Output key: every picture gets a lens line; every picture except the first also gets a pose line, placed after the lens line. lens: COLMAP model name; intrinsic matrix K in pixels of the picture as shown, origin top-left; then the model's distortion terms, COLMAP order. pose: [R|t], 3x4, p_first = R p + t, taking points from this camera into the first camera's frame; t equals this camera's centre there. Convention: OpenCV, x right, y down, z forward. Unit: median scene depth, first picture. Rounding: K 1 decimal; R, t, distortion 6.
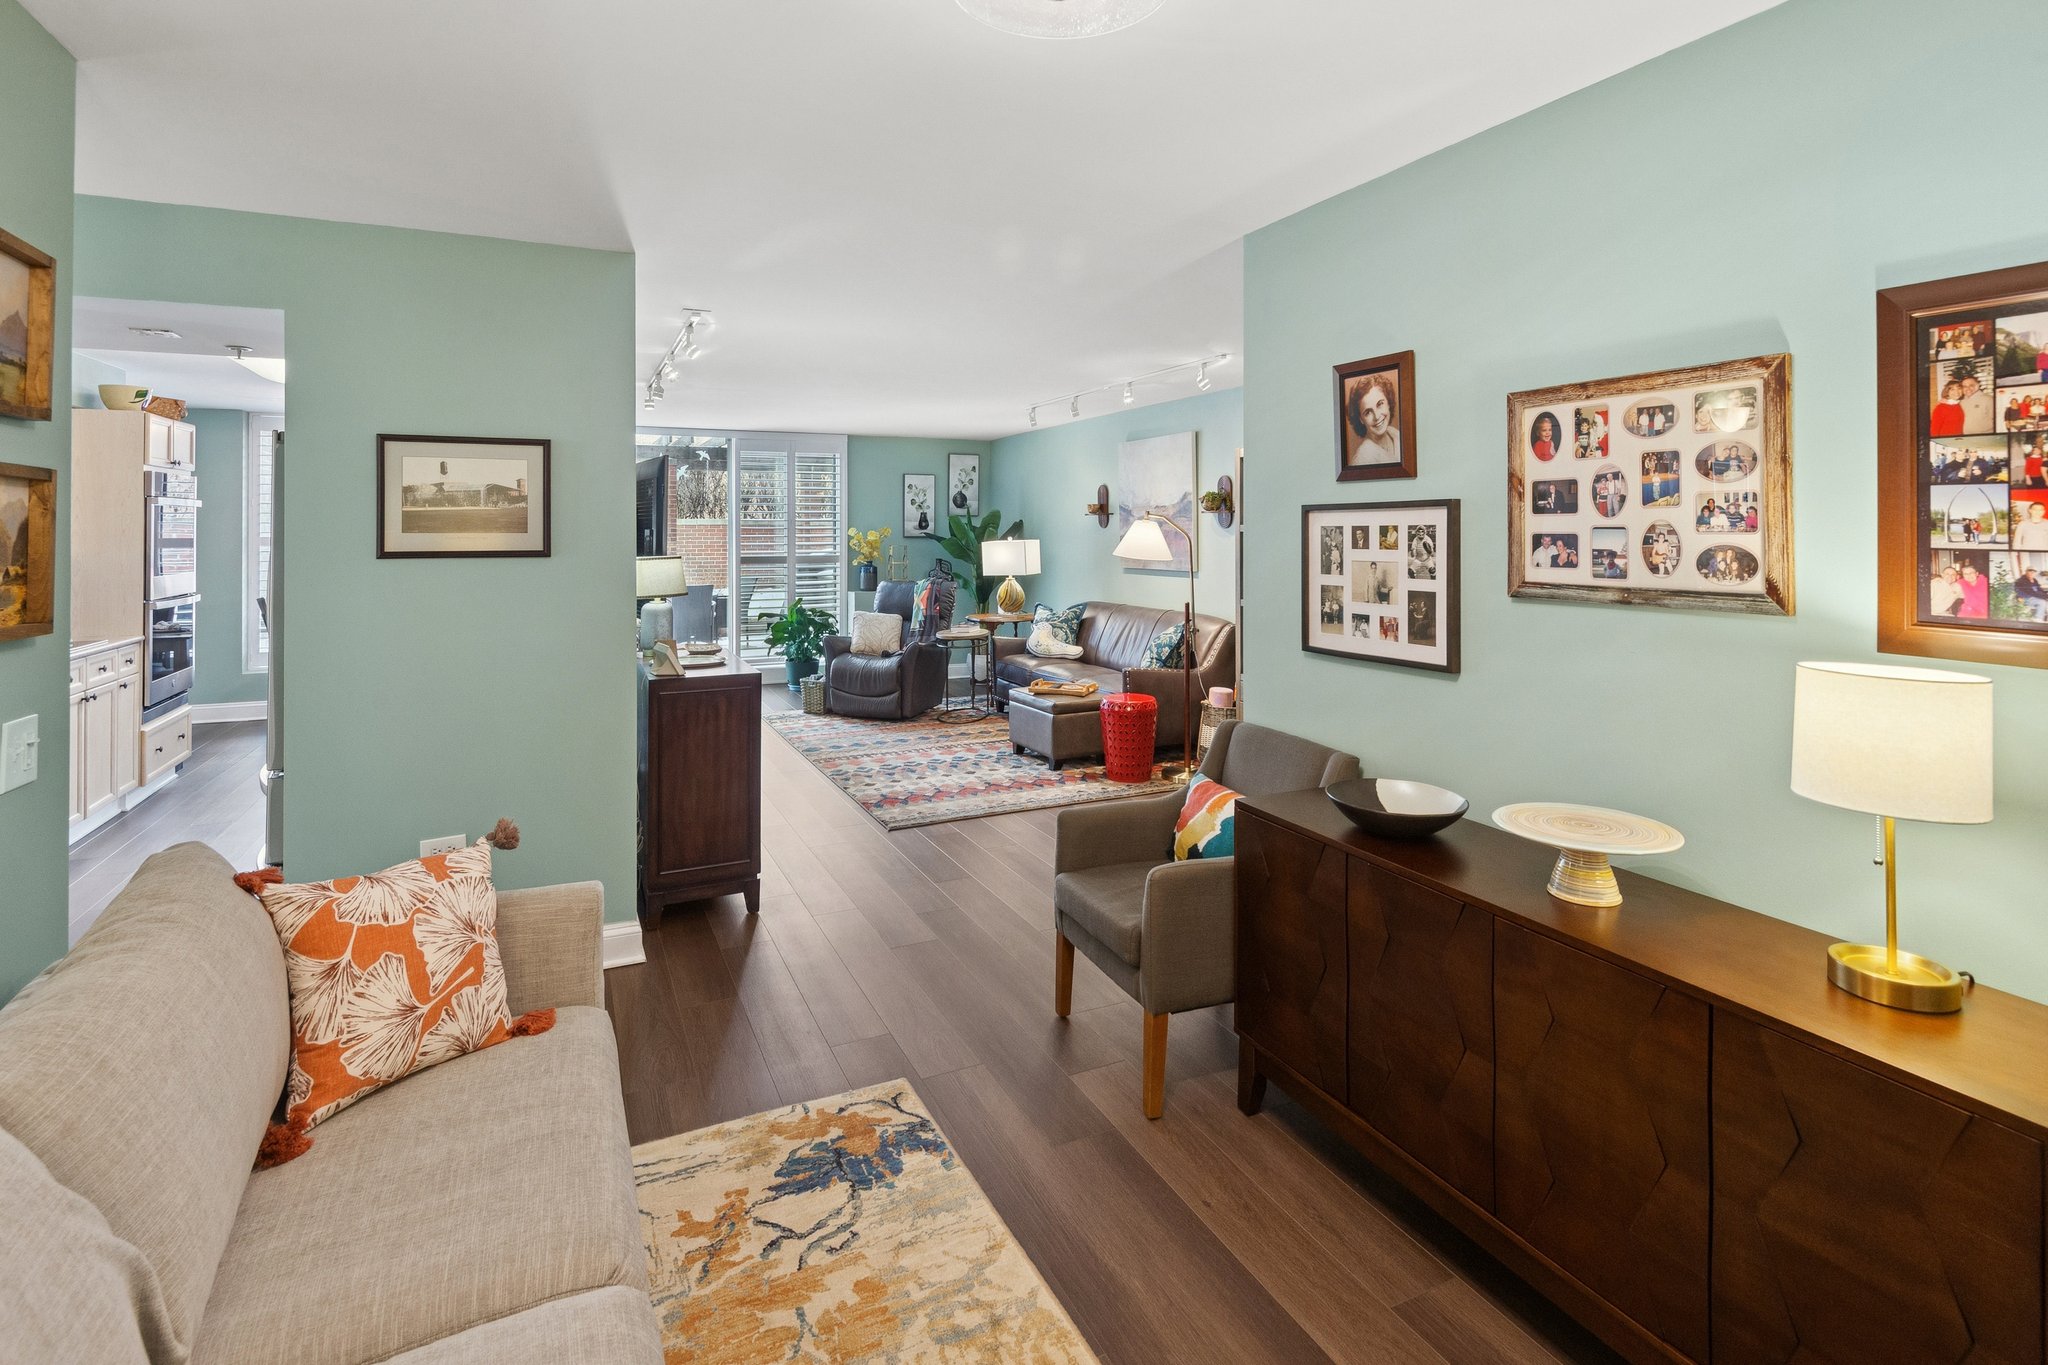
lens RADIAL K [[959.2, 0, 1019.3], [0, 959.2, 583.4], [0, 0, 1]] dist [0.049270, -0.032244]
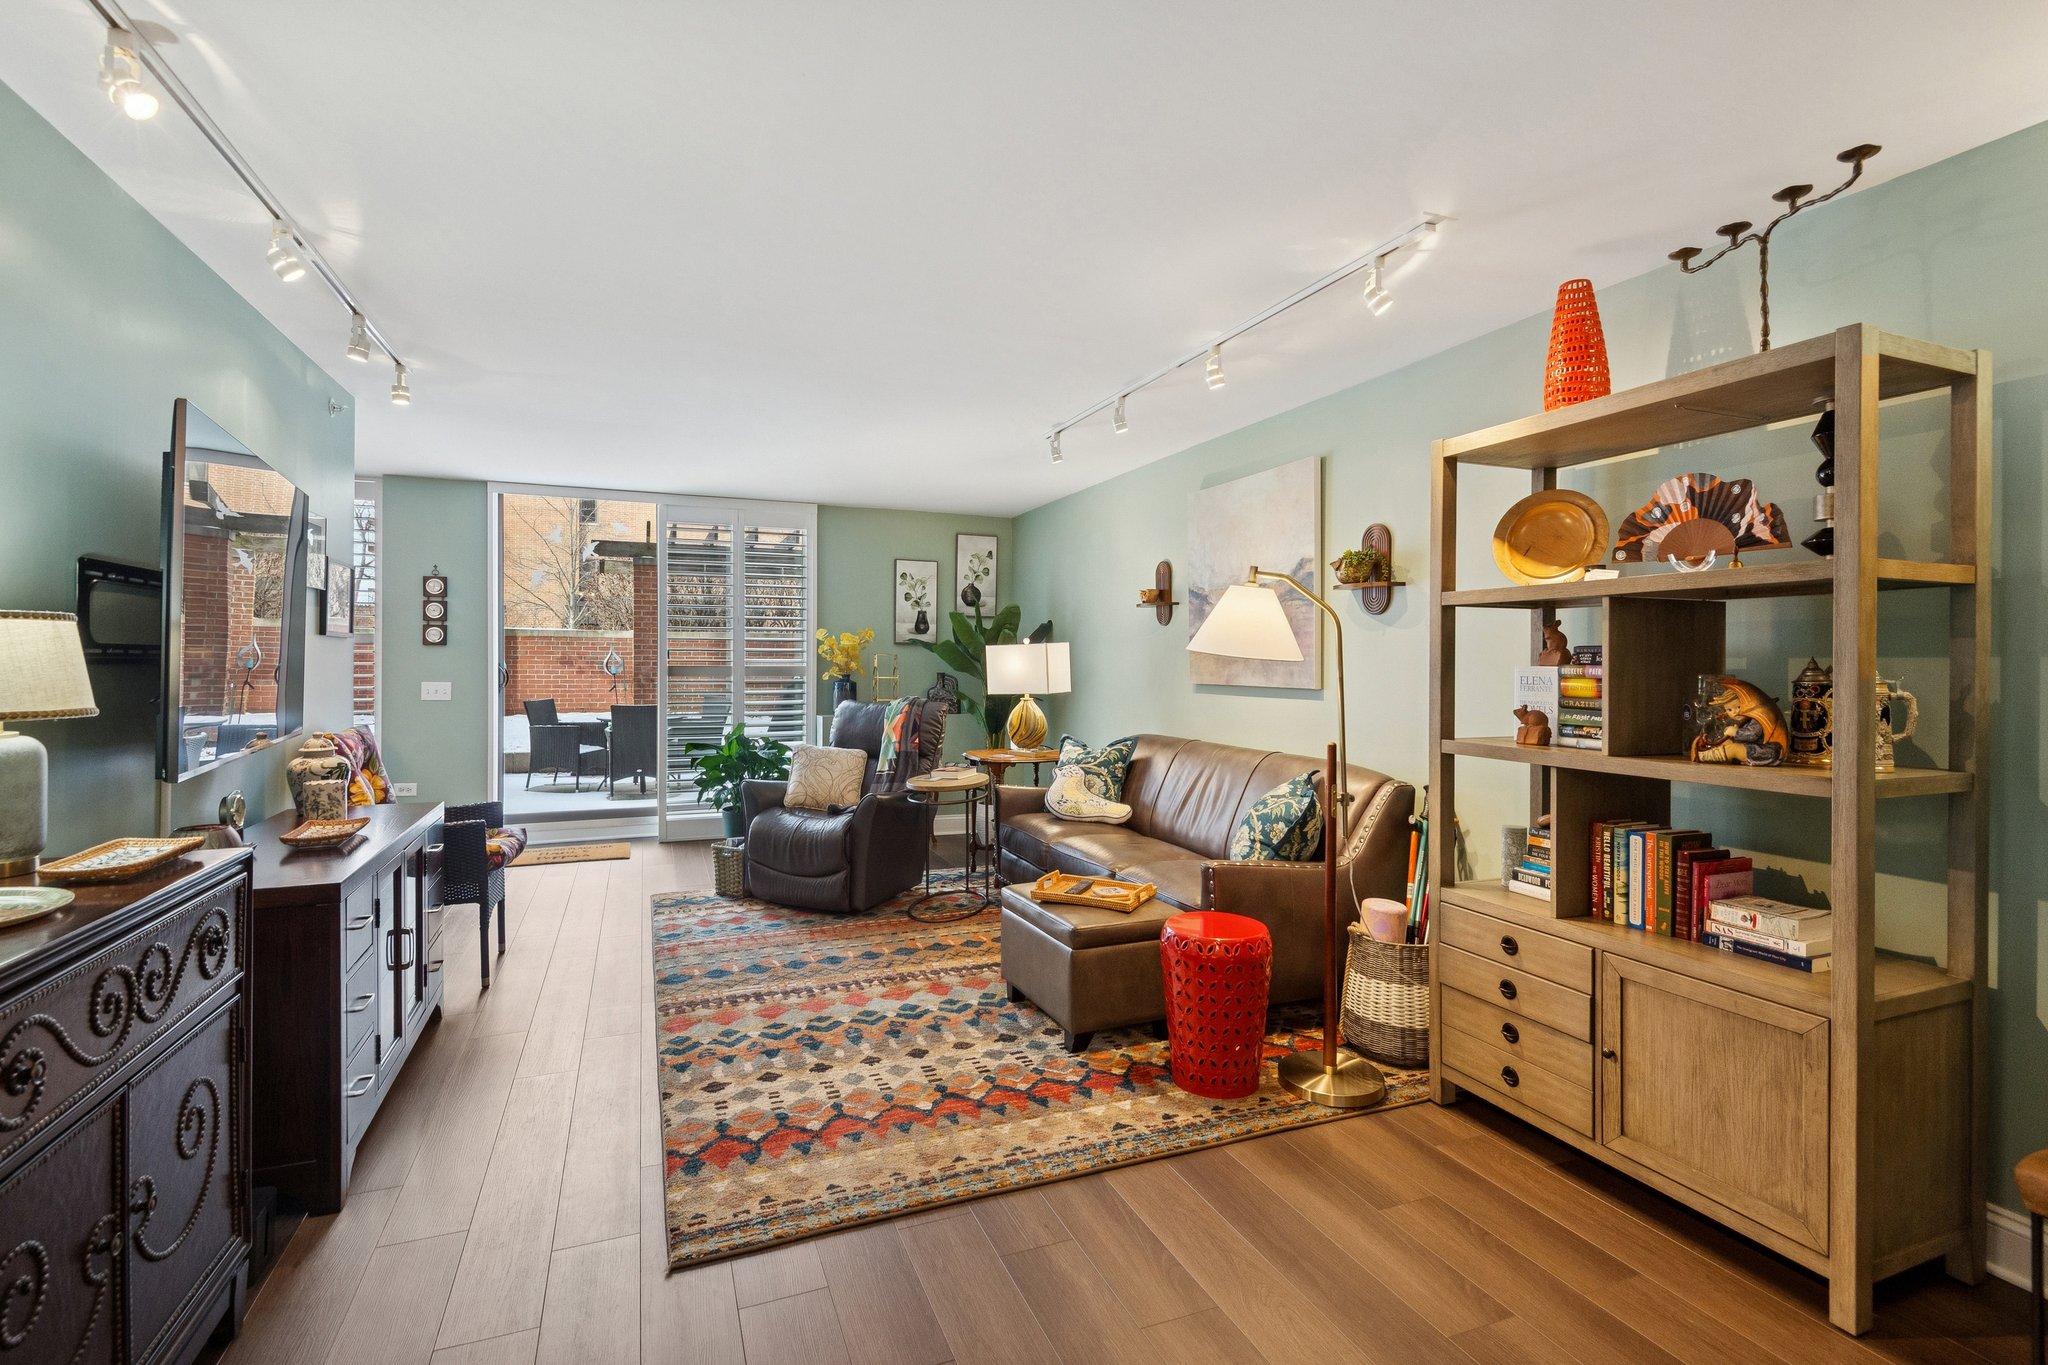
lens RADIAL K [[936.7, 0, 1020.8], [0, 936.7, 668.1], [0, 0, 1]] dist [0.025300, -0.000311]
pose [[0.998236, 0.009592, -0.058583, 0.028570], [-0.012159, 0.998974, -0.043626, 0.002470], [0.058104, 0.044262, 0.997329, 0.370278]]
